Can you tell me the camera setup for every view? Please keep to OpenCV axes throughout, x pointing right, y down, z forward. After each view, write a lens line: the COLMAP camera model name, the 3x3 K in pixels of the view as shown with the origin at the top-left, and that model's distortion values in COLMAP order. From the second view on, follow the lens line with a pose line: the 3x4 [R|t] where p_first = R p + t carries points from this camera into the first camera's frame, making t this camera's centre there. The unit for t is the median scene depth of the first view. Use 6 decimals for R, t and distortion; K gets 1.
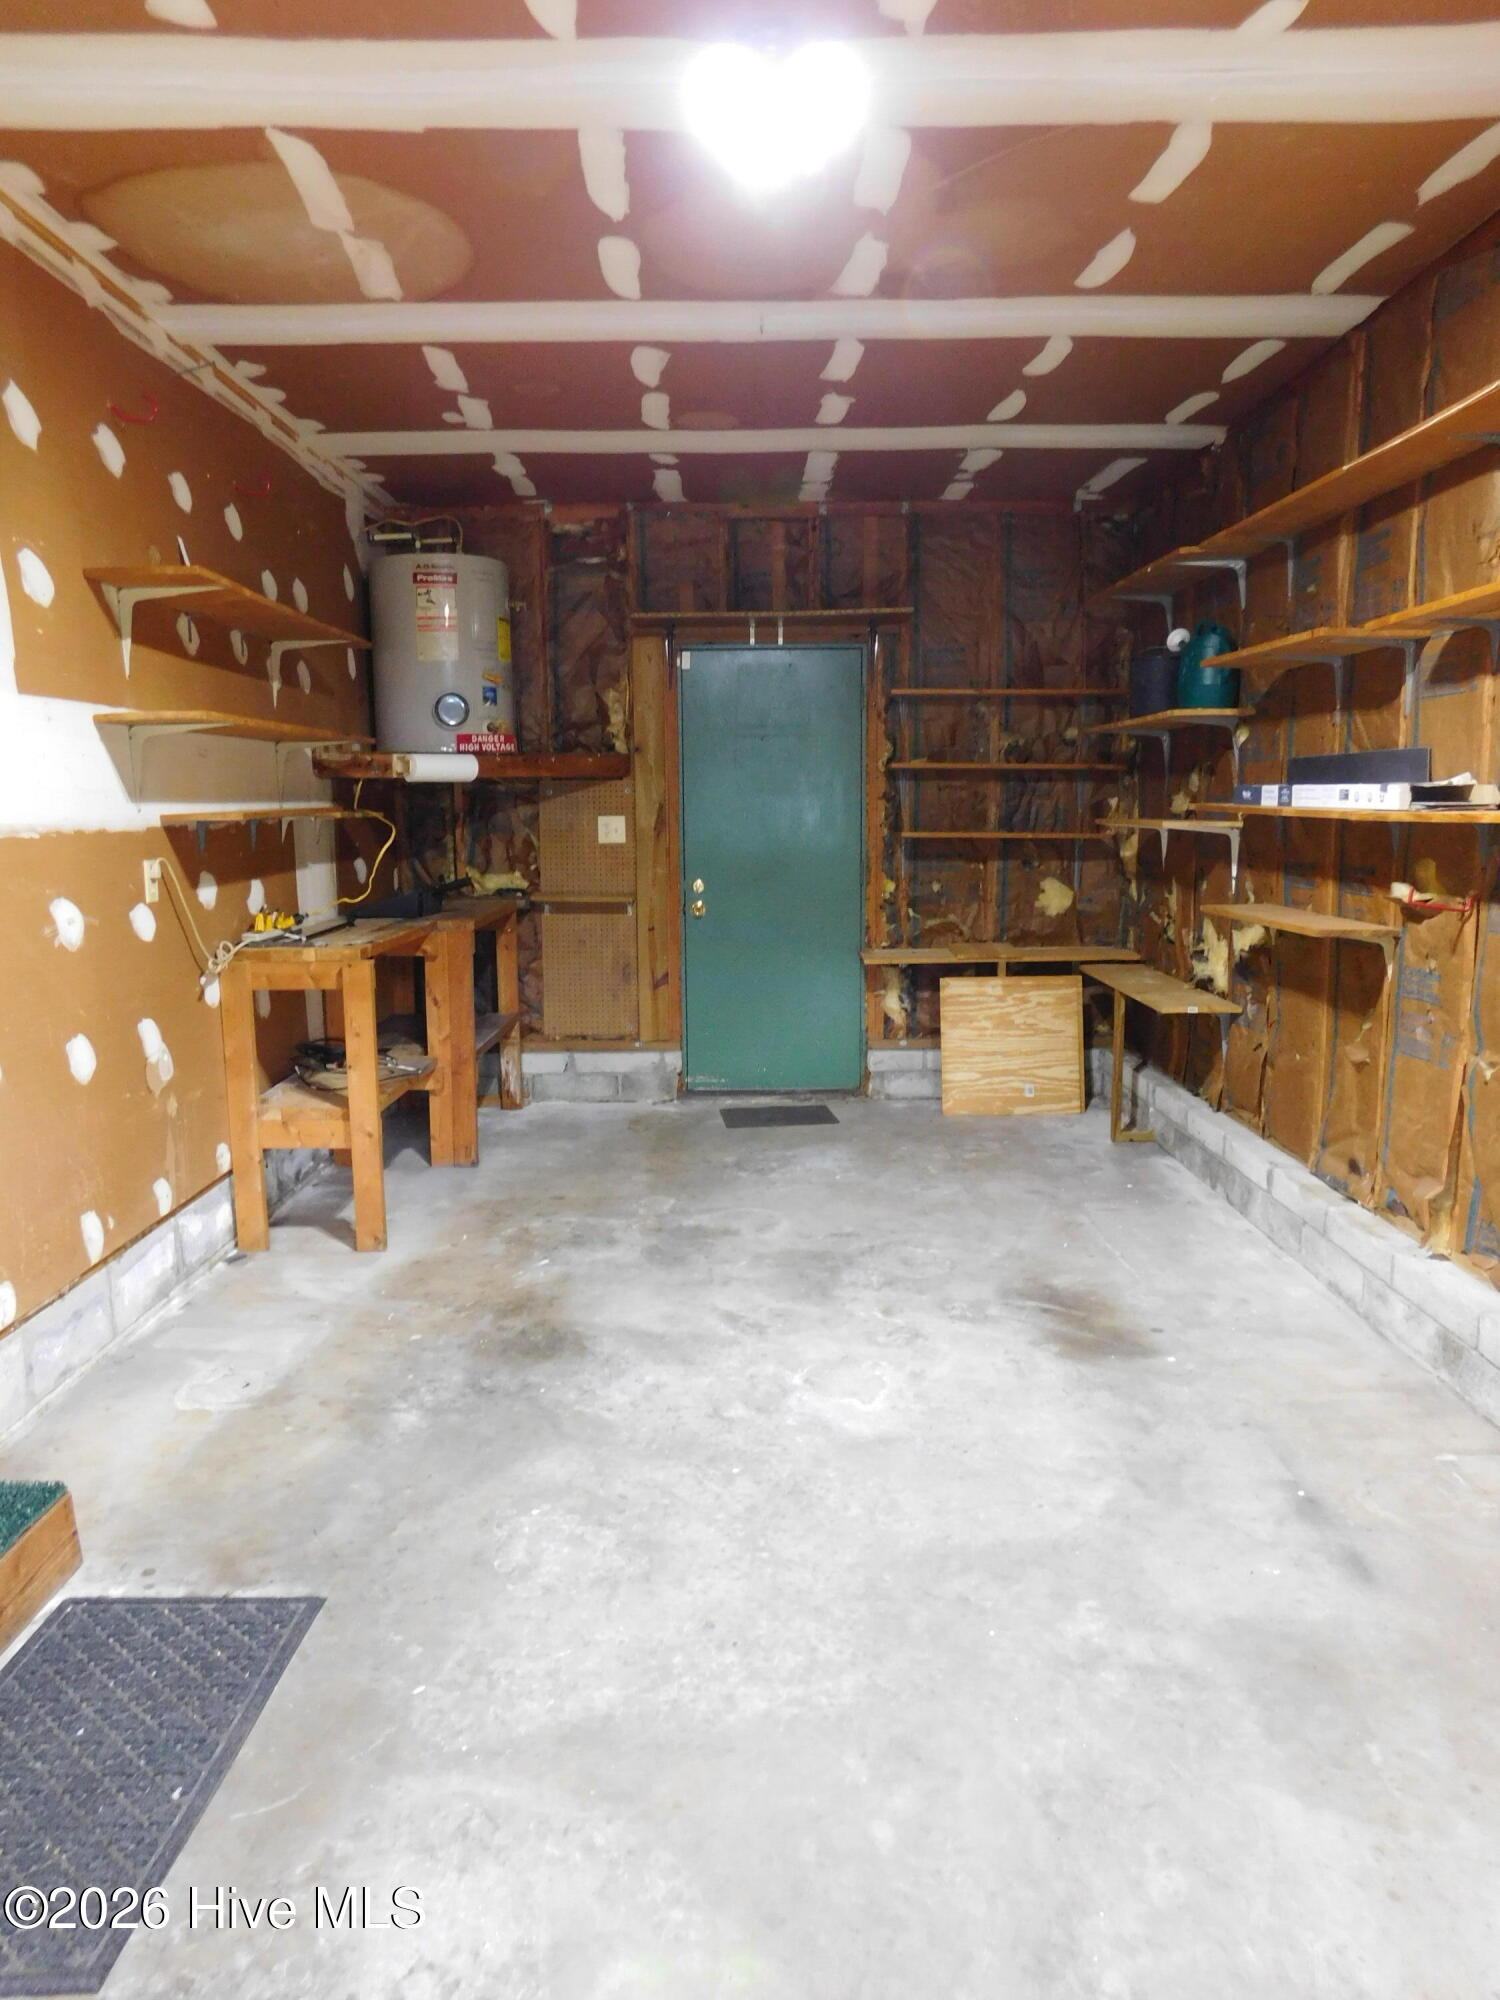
lens RADIAL K [[1317.8, 0, 750.0], [0, 1317.8, 1000.0], [0, 0, 1]] dist [-0.073550, 0.061542]
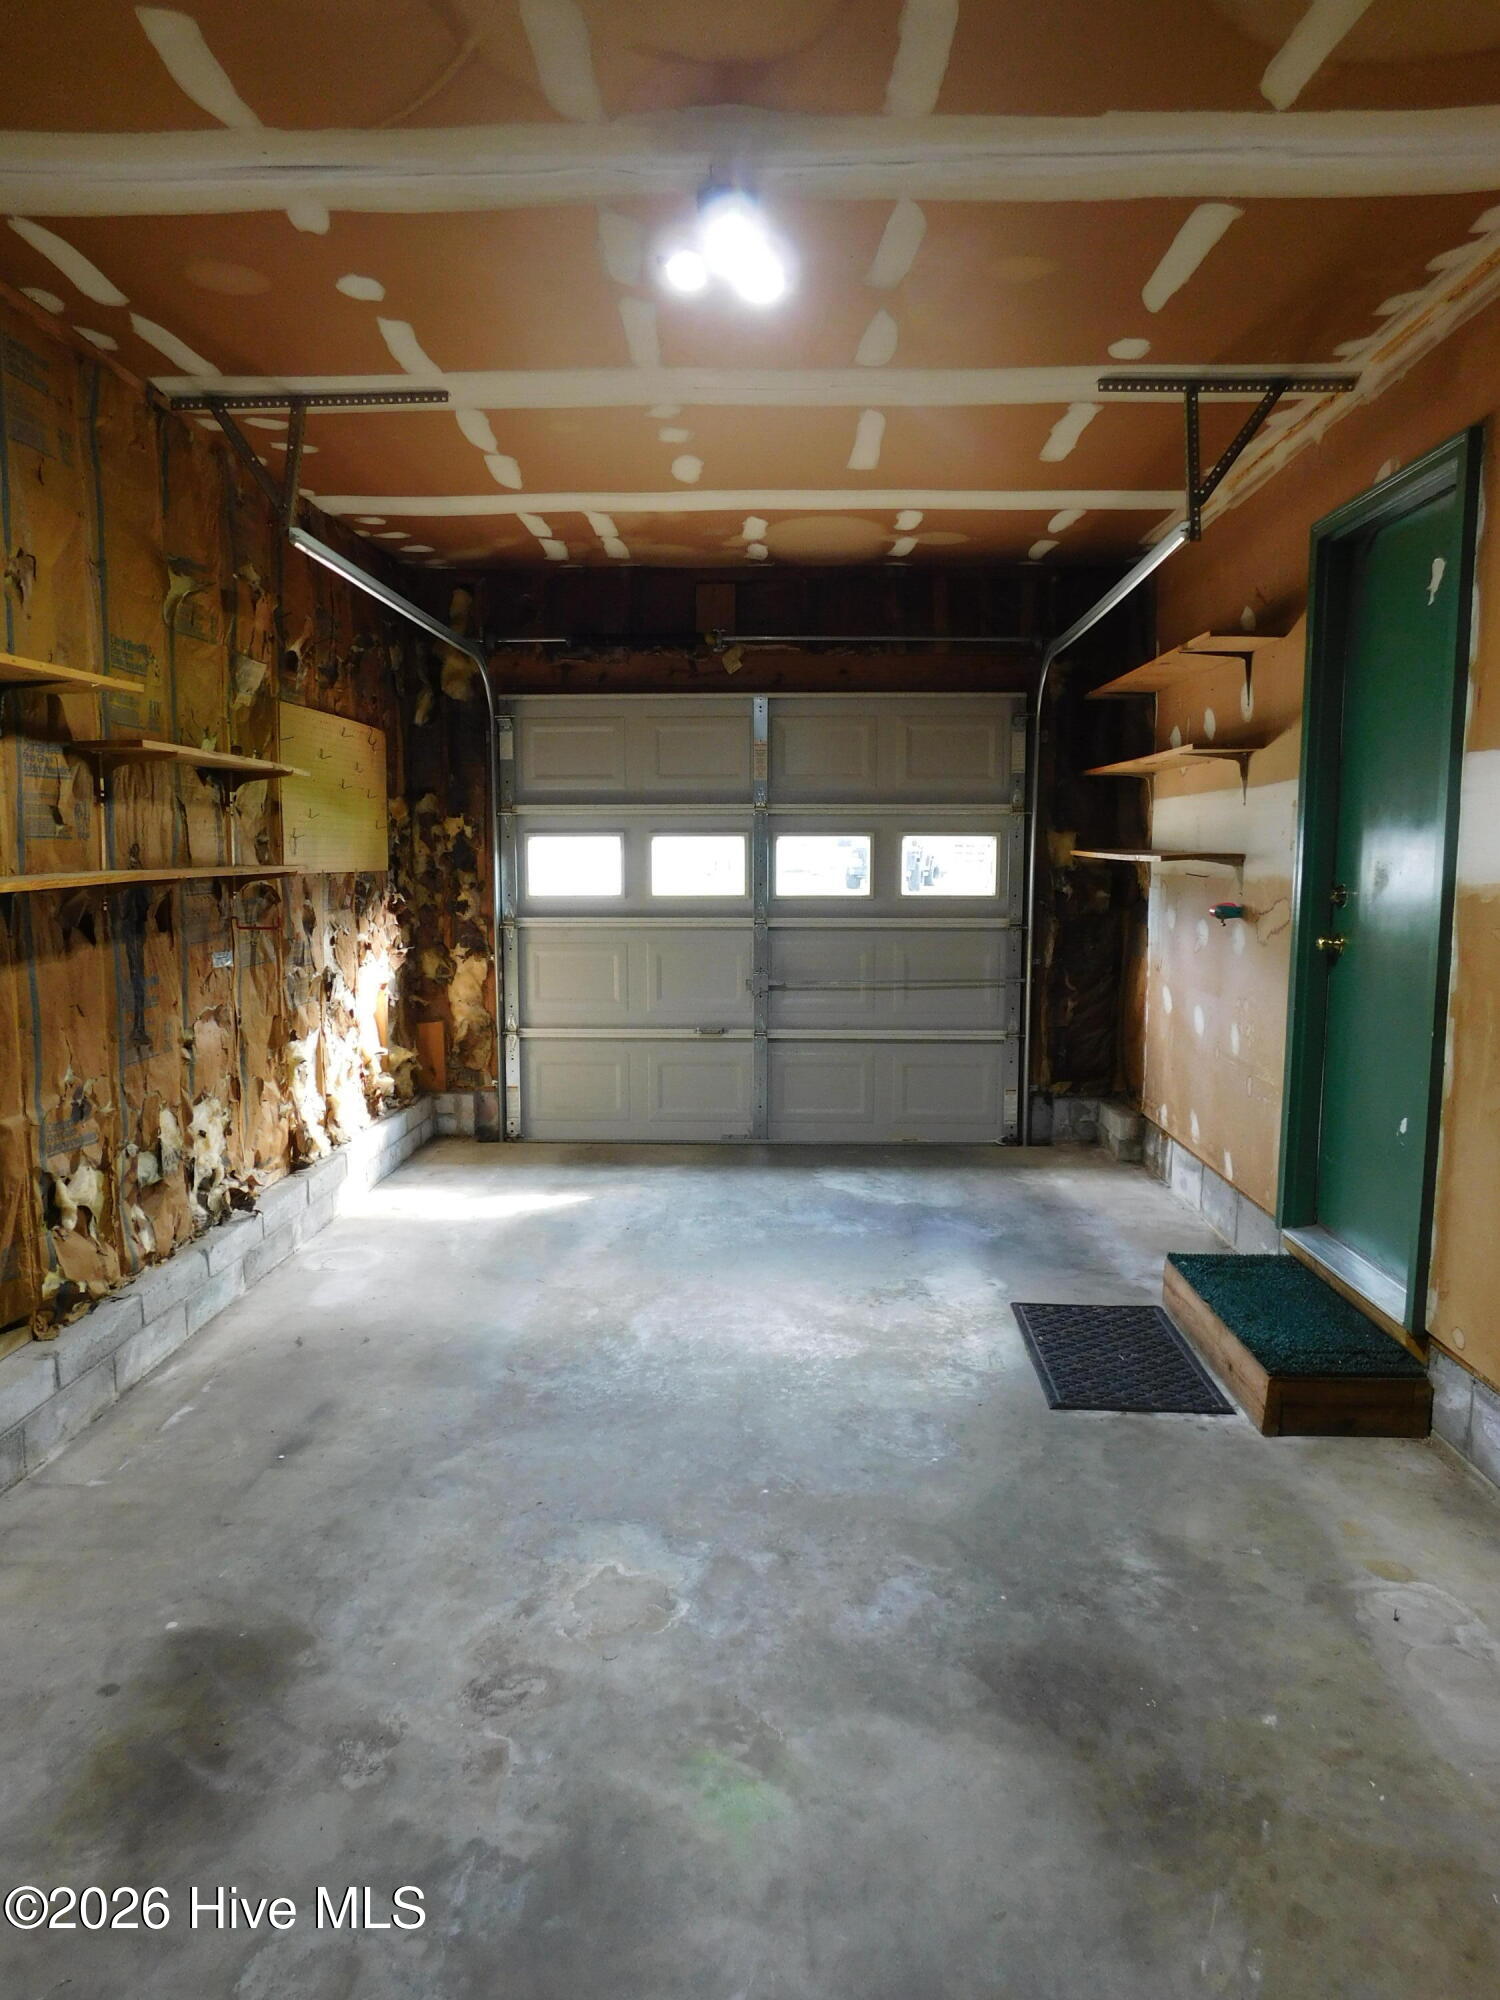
lens RADIAL K [[1317.8, 0, 750.0], [0, 1317.8, 1000.0], [0, 0, 1]] dist [-0.073550, 0.061542]
pose [[-0.999366, 0.002142, 0.035550, -0.032099], [0.011412, 0.964818, 0.262670, -0.264113], [-0.033737, 0.262909, -0.964231, 1.660250]]
